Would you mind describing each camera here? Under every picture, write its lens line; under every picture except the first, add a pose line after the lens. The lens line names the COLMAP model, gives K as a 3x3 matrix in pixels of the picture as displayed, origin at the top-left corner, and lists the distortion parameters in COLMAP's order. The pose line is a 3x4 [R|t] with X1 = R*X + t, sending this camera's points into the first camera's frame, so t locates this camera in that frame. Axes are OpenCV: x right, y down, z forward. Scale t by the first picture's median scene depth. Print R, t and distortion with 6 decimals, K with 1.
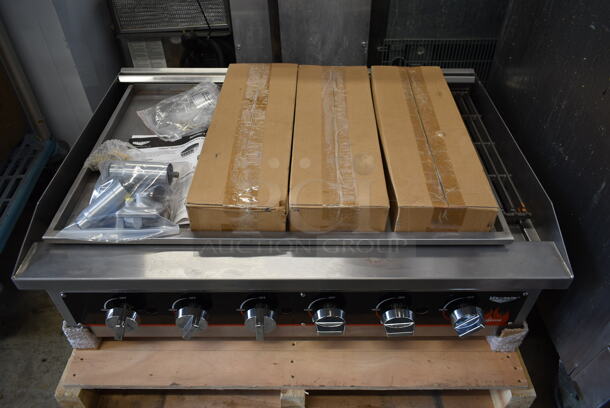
lens RADIAL K [[463.3, 0, 305.0], [0, 463.3, 204.0], [0, 0, 1]] dist [0.000345, 0.000988]
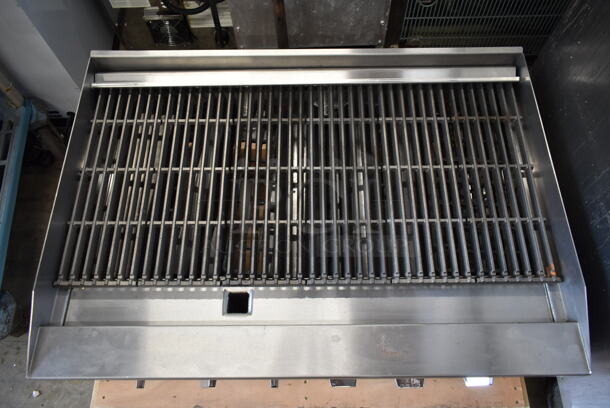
lens RADIAL K [[462.9, 0, 305.0], [0, 462.9, 204.0], [0, 0, 1]] dist [-0.000506, 0.000930]
pose [[0.999928, -0.007986, -0.008957, -0.016147], [0.010821, 0.922724, 0.385310, -0.460166], [0.005187, -0.385379, 0.922744, 0.184116]]
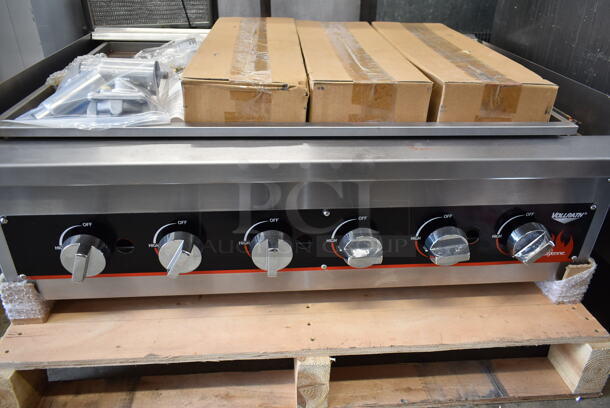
lens RADIAL K [[463.3, 0, 305.0], [0, 463.3, 204.0], [0, 0, 1]] dist [0.000345, 0.000988]
pose [[0.995849, -0.019057, 0.089004, -0.101926], [0.038316, 0.974747, -0.220003, 0.325351], [-0.082563, 0.222500, 0.971431, 0.220756]]
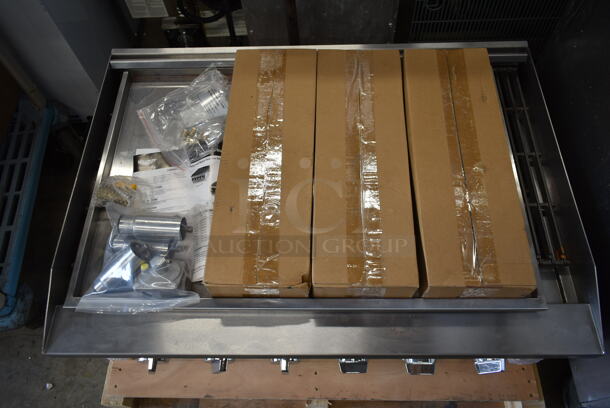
lens RADIAL K [[463.3, 0, 305.0], [0, 463.3, 204.0], [0, 0, 1]] dist [0.000345, 0.000988]
pose [[0.999296, -0.008737, -0.036481, -0.010662], [0.020404, 0.942659, 0.333134, -0.391190], [0.031478, -0.333644, 0.942173, 0.133668]]
